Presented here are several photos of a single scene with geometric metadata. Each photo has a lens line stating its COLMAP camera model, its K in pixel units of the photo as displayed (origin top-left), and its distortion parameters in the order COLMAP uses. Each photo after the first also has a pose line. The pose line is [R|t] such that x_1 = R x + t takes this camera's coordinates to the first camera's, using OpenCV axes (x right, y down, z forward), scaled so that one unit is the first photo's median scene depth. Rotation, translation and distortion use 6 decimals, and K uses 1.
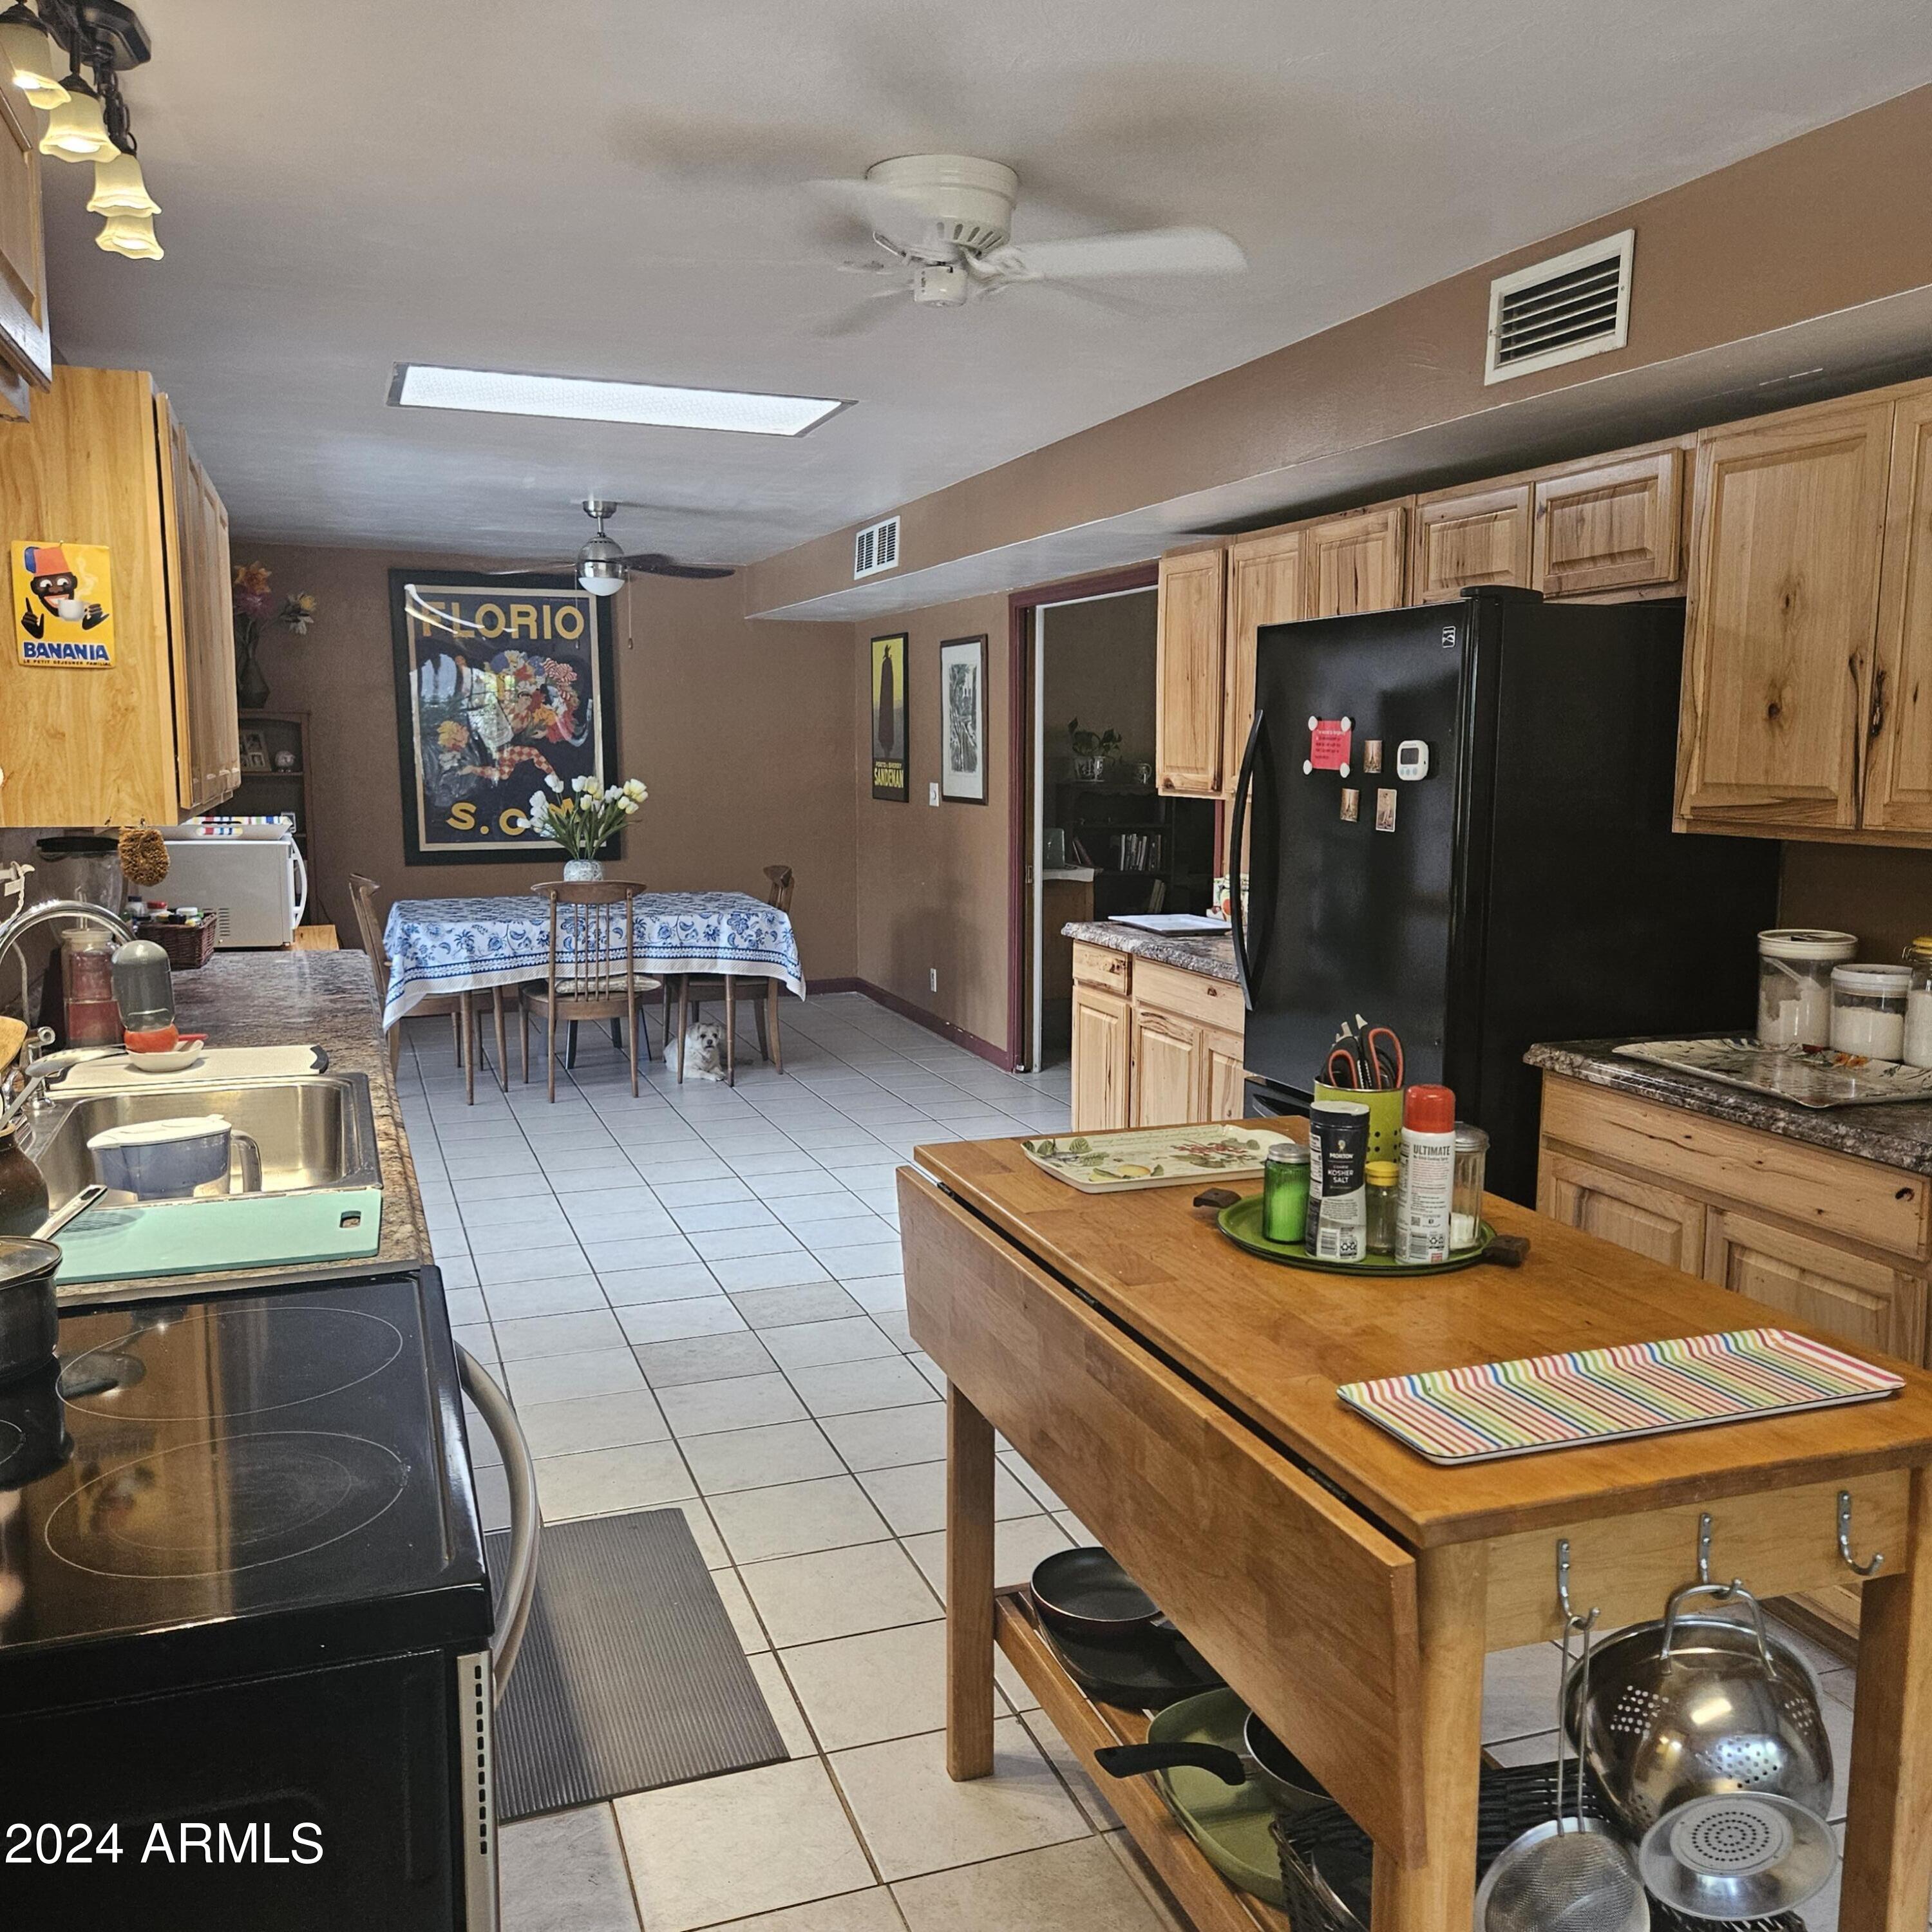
lens RADIAL K [[1711.2, 0, 946.6], [0, 1711.2, 971.4], [0, 0, 1]] dist [0.075528, -0.072357]
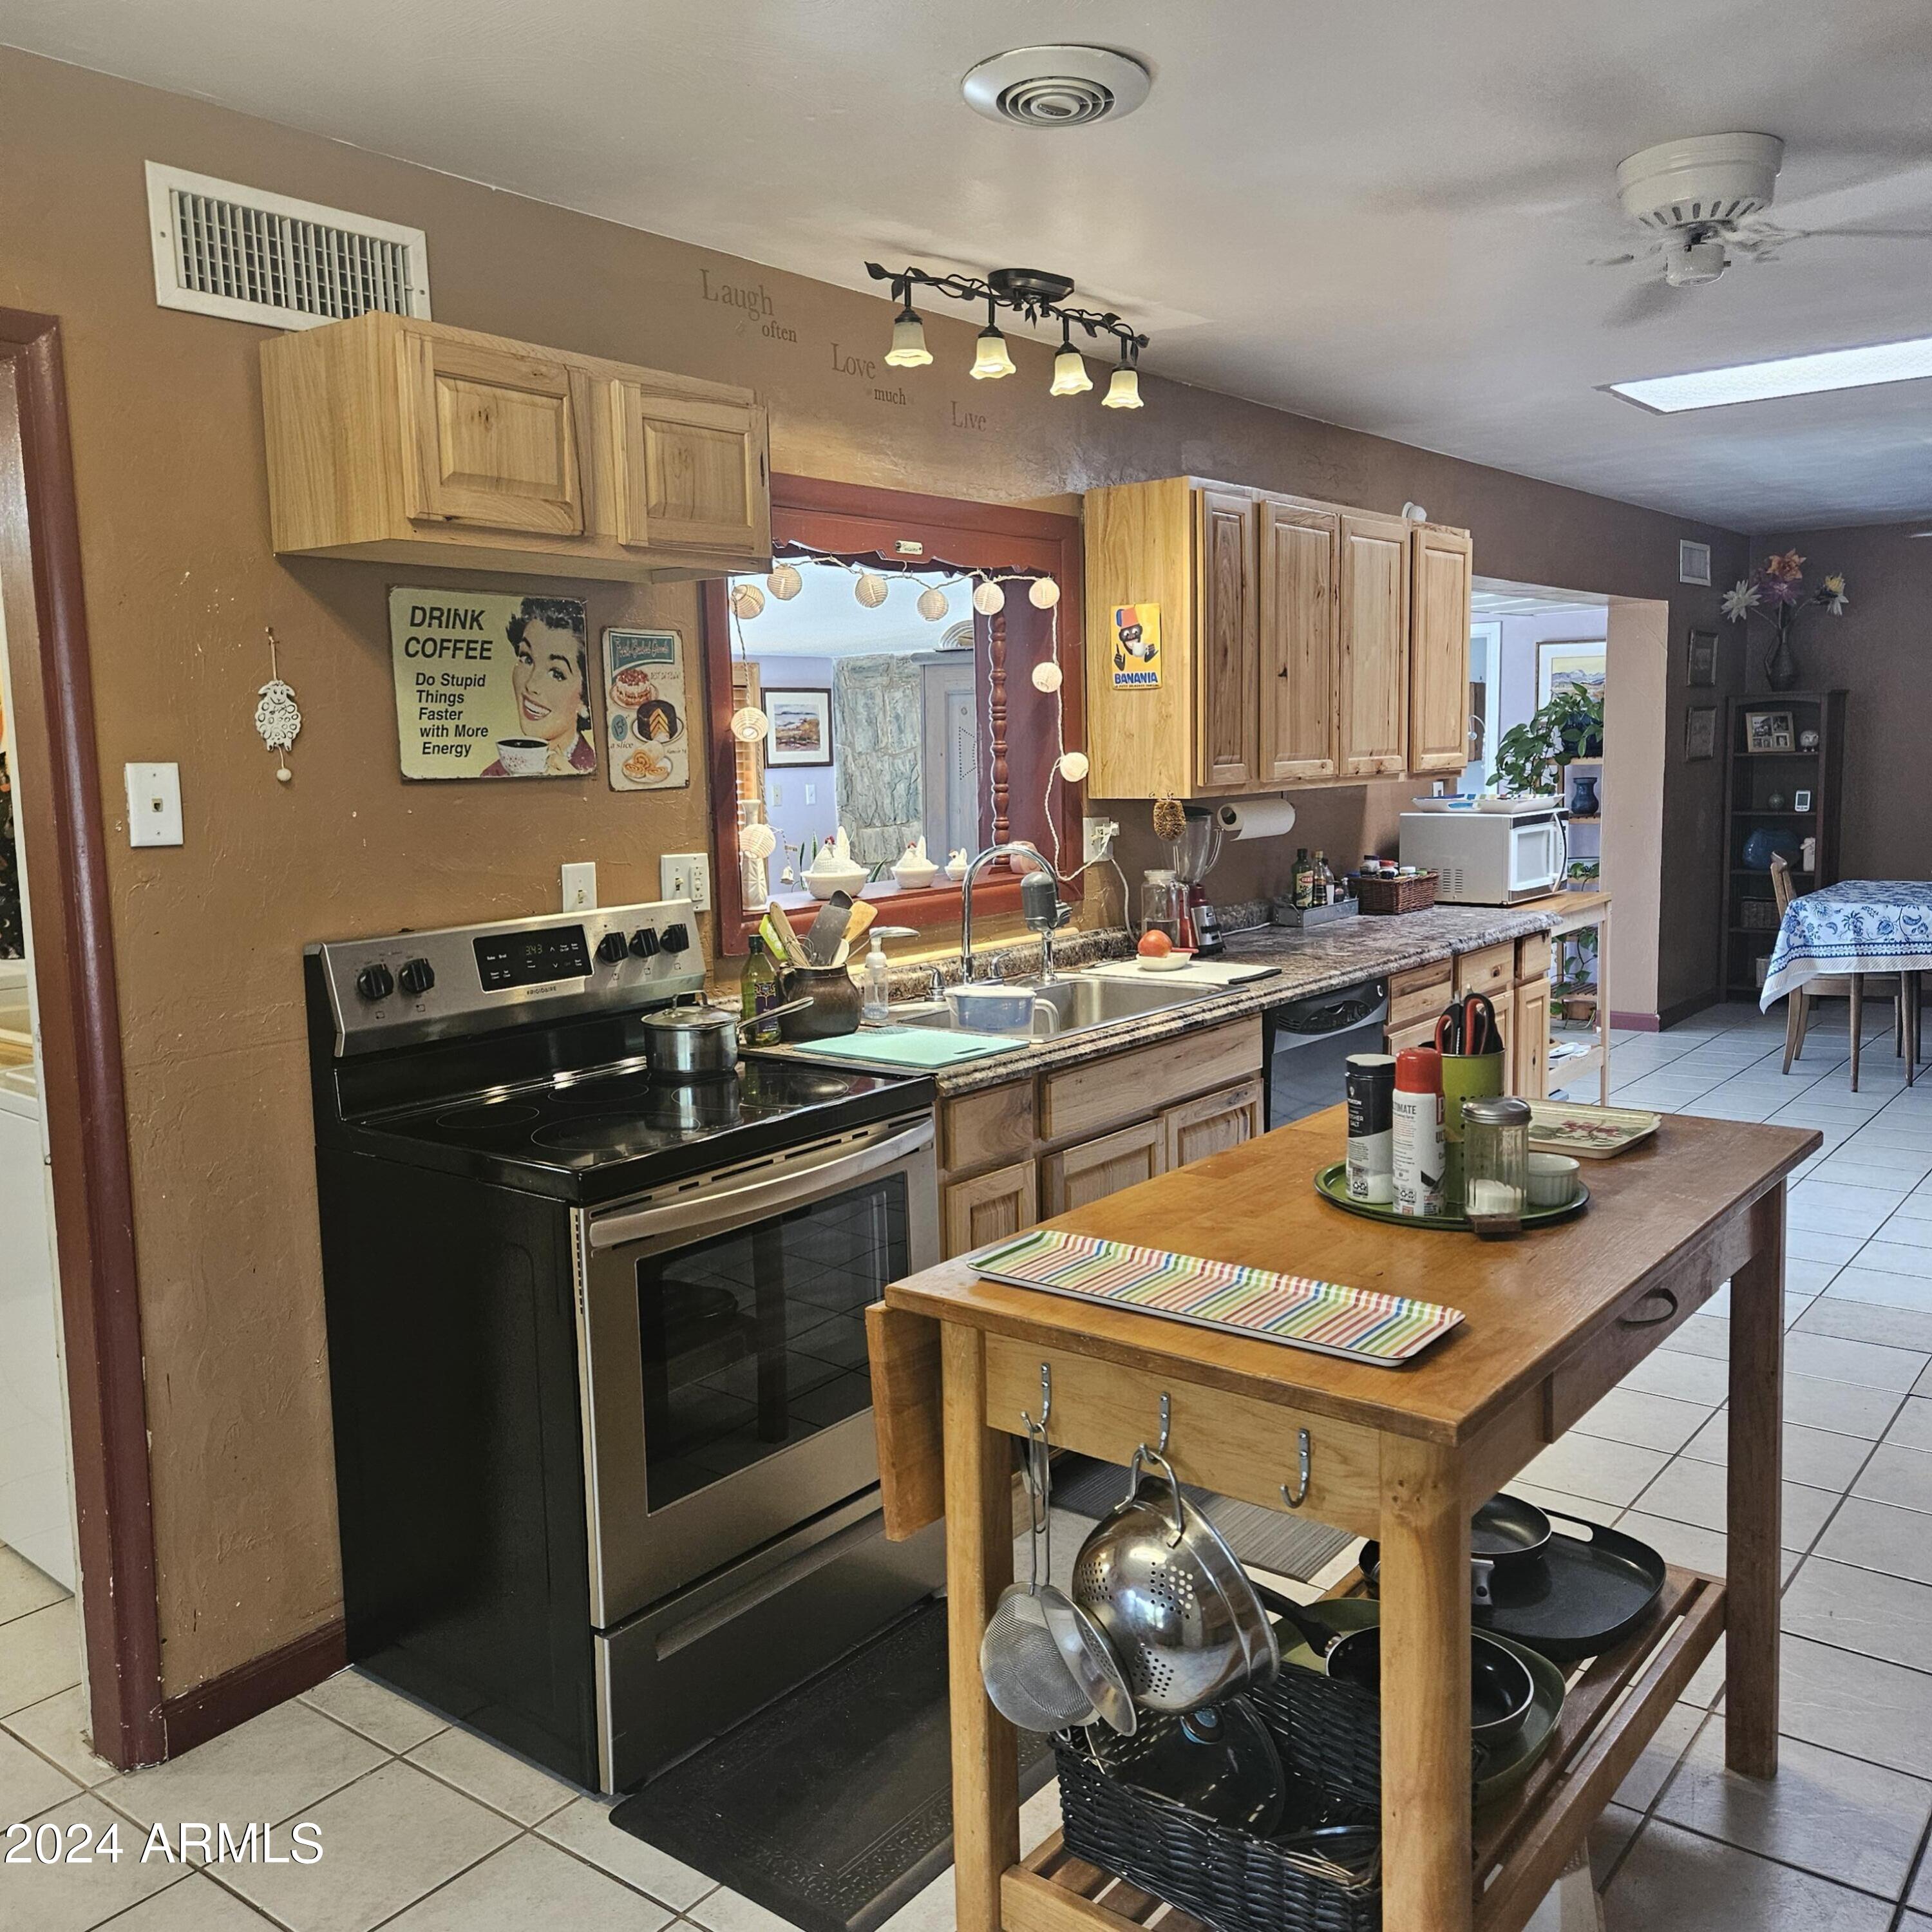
lens RADIAL K [[1729.0, 0, 966.0], [0, 1729.0, 966.0], [0, 0, 1]] dist [0.003806, -0.005186]
pose [[0.514312, 0.090759, -0.852787, 0.662449], [-0.083276, 0.994970, 0.055667, -0.012675], [0.853551, 0.042387, 0.519283, 0.133560]]
